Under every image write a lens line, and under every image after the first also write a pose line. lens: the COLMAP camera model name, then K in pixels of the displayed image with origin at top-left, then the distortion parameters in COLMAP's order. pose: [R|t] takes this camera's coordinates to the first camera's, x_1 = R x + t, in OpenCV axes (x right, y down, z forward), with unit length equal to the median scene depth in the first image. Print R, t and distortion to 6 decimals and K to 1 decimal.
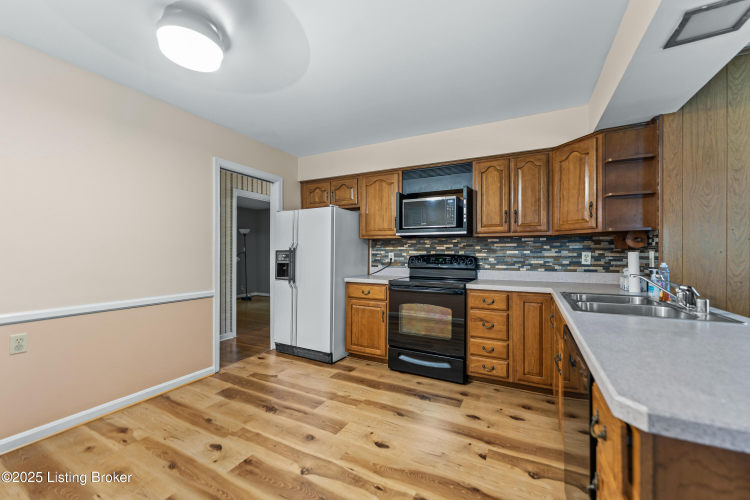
lens RADIAL K [[301.1, 0, 377.1], [0, 301.1, 253.3], [0, 0, 1]] dist [-0.000921, 0.000066]
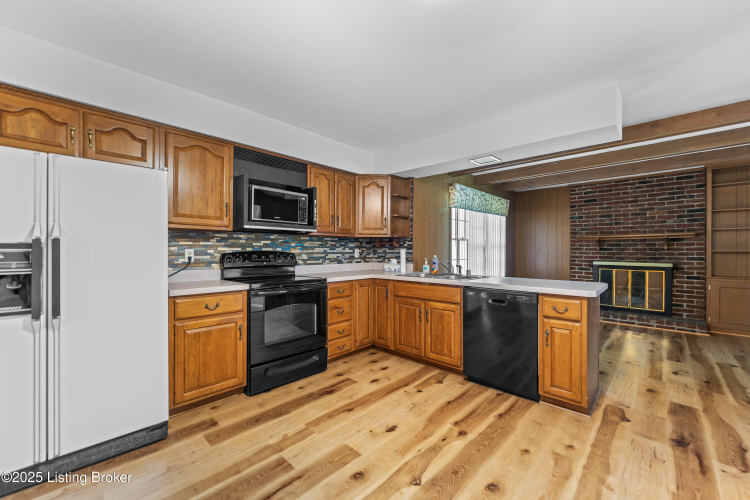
lens RADIAL K [[301.1, 0, 378.5], [0, 301.1, 249.2], [0, 0, 1]] dist [-0.000921, 0.000066]
pose [[0.276040, 0.001435, 0.961145, -0.665175], [-0.002148, 0.999997, -0.000876, -0.003233], [-0.961144, -0.001823, 0.276043, 0.480935]]
